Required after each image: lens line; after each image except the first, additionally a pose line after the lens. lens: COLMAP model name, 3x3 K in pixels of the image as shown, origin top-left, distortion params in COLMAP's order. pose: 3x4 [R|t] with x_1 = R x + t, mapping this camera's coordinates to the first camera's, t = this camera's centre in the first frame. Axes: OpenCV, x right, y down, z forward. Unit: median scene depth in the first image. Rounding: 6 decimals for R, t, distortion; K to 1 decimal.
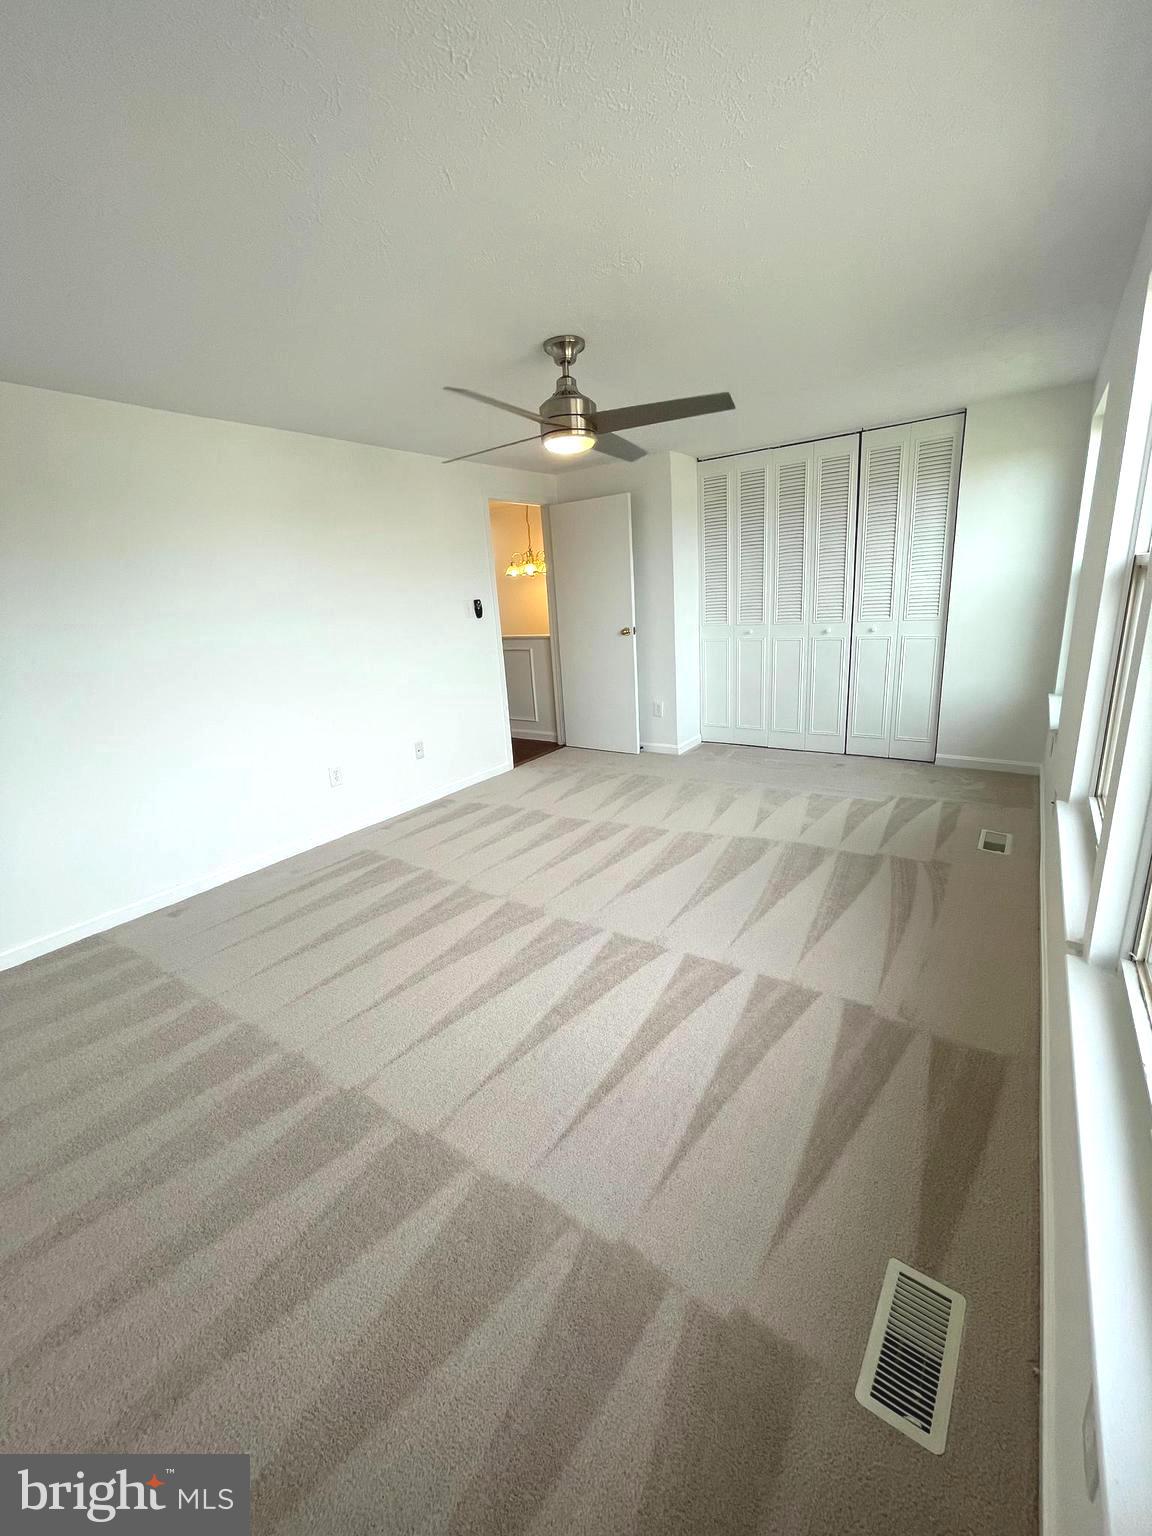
lens RADIAL K [[622.9, 0, 584.9], [0, 622.9, 767.5], [0, 0, 1]] dist [0.002213, 0.000396]
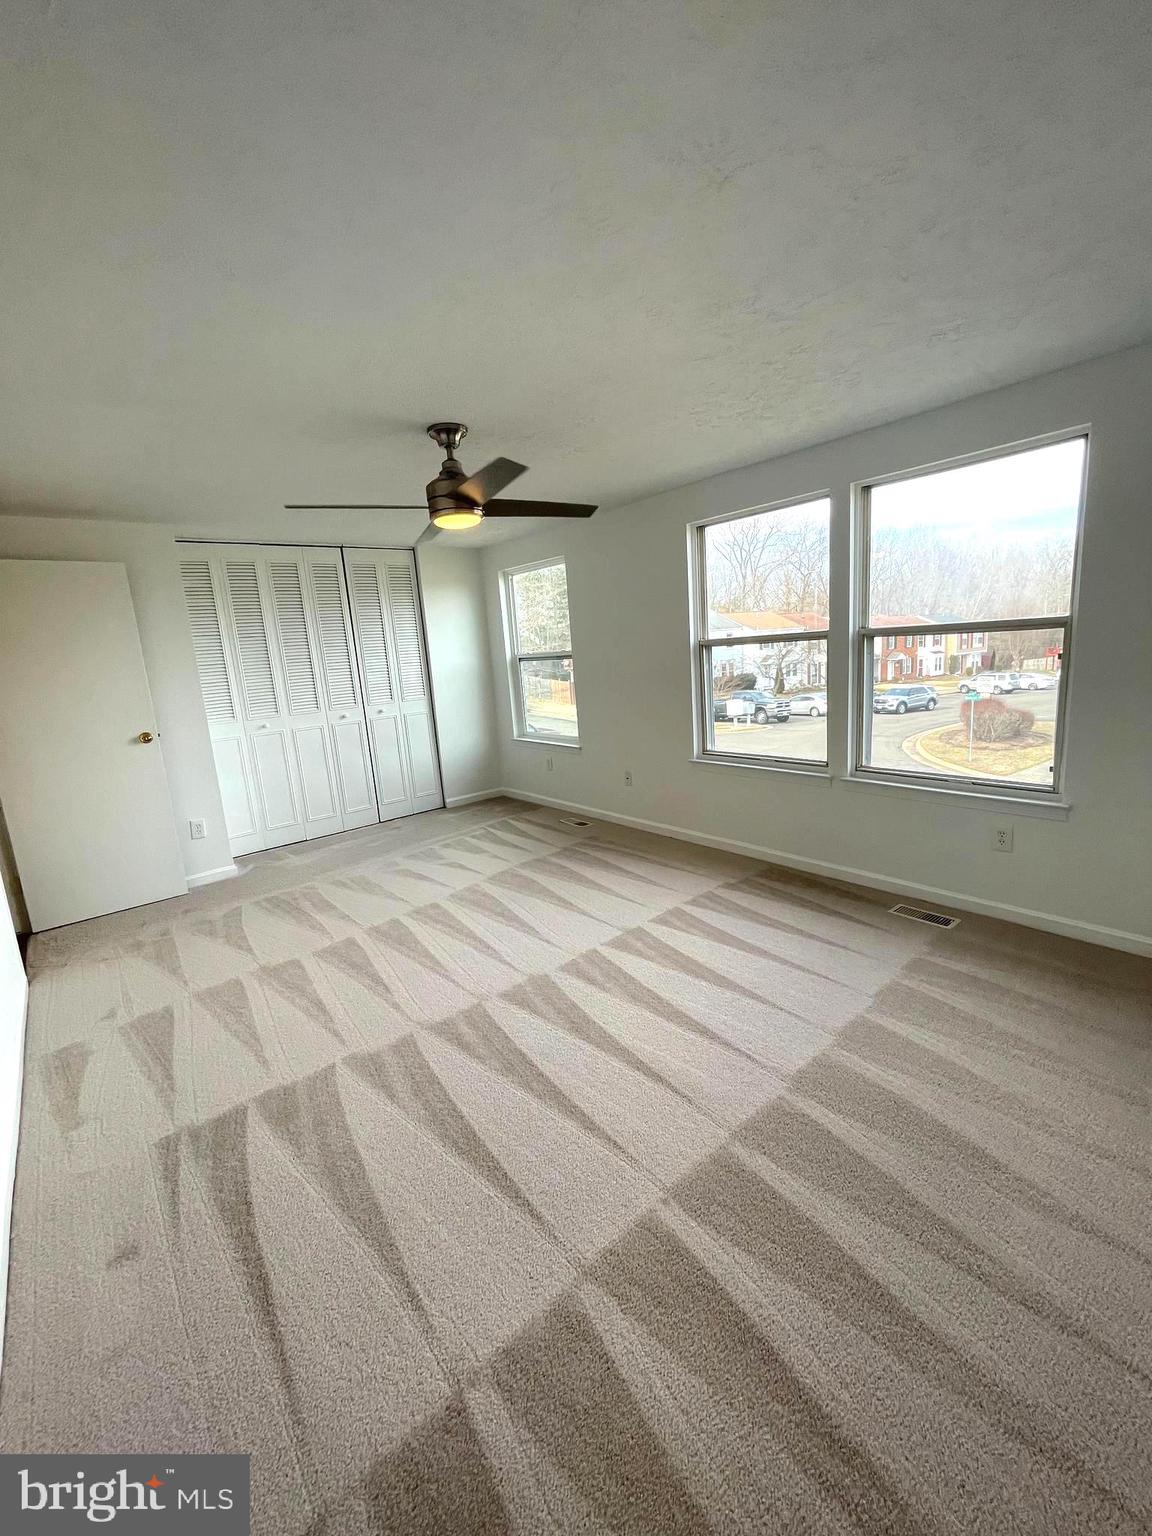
lens RADIAL K [[622.9, 0, 579.5], [0, 622.9, 769.0], [0, 0, 1]] dist [0.002213, 0.000396]
pose [[0.260105, -0.146585, 0.954389, -0.679116], [0.318526, 0.946107, 0.058504, -0.080060], [-0.911530, 0.288781, 0.292778, 0.413361]]
